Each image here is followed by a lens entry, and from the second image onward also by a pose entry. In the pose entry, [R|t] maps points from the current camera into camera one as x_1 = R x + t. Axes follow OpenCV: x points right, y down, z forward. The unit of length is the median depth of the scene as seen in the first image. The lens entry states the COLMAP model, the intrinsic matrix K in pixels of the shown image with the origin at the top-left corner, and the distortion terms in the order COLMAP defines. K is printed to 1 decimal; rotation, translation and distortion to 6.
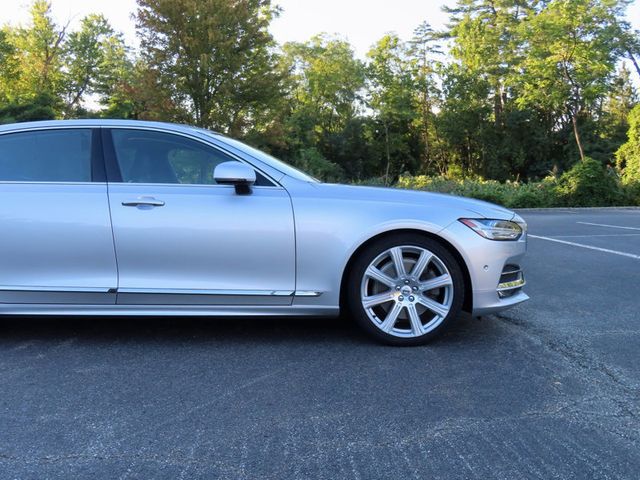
lens RADIAL K [[720.2, 0, 319.1], [0, 720.2, 237.7], [0, 0, 1]] dist [-0.002932, 0.000000]
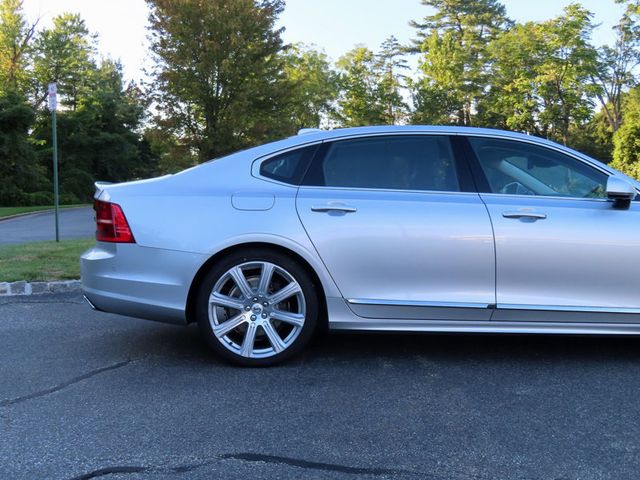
lens RADIAL K [[720.2, 0, 323.4], [0, 720.2, 243.7], [0, 0, 1]] dist [-0.002932, 0.000000]
pose [[0.996988, 0.024252, 0.073668, -0.055464], [-0.023832, 0.999694, -0.006573, 0.000149], [-0.073805, 0.004798, 0.997261, 0.006160]]
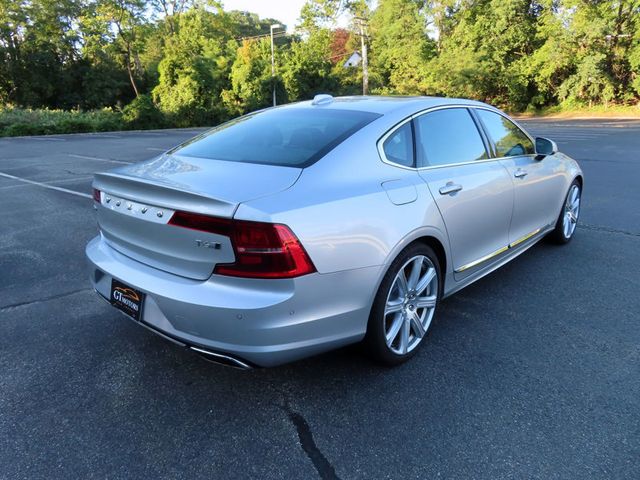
lens RADIAL K [[459.5, 0, 321.4], [0, 459.5, 239.2], [0, 0, 1]] dist [-0.007693, 0.003532]
pose [[0.665774, -0.195268, 0.720149, -0.103681], [0.047115, 0.974225, 0.220602, -0.012634], [-0.744664, -0.112941, 0.657814, 0.072831]]
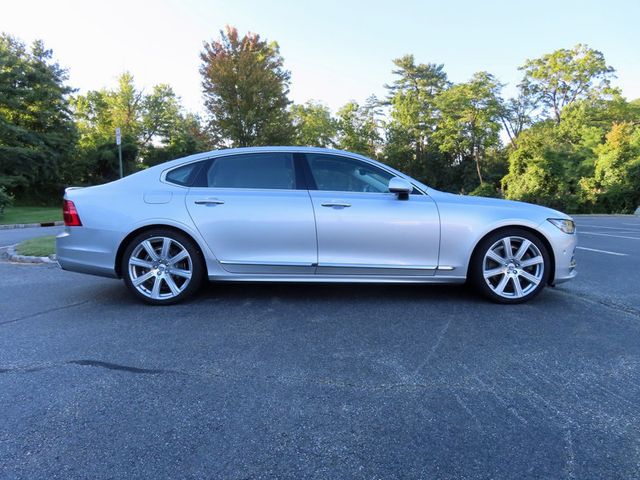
lens RADIAL K [[459.5, 0, 320.8], [0, 459.5, 242.6], [0, 0, 1]] dist [-0.007693, 0.003532]
pose [[0.998861, 0.011806, 0.046224, -0.029136], [-0.012877, 0.999654, 0.022928, 0.000668], [-0.045937, -0.023497, 0.998668, 0.007060]]
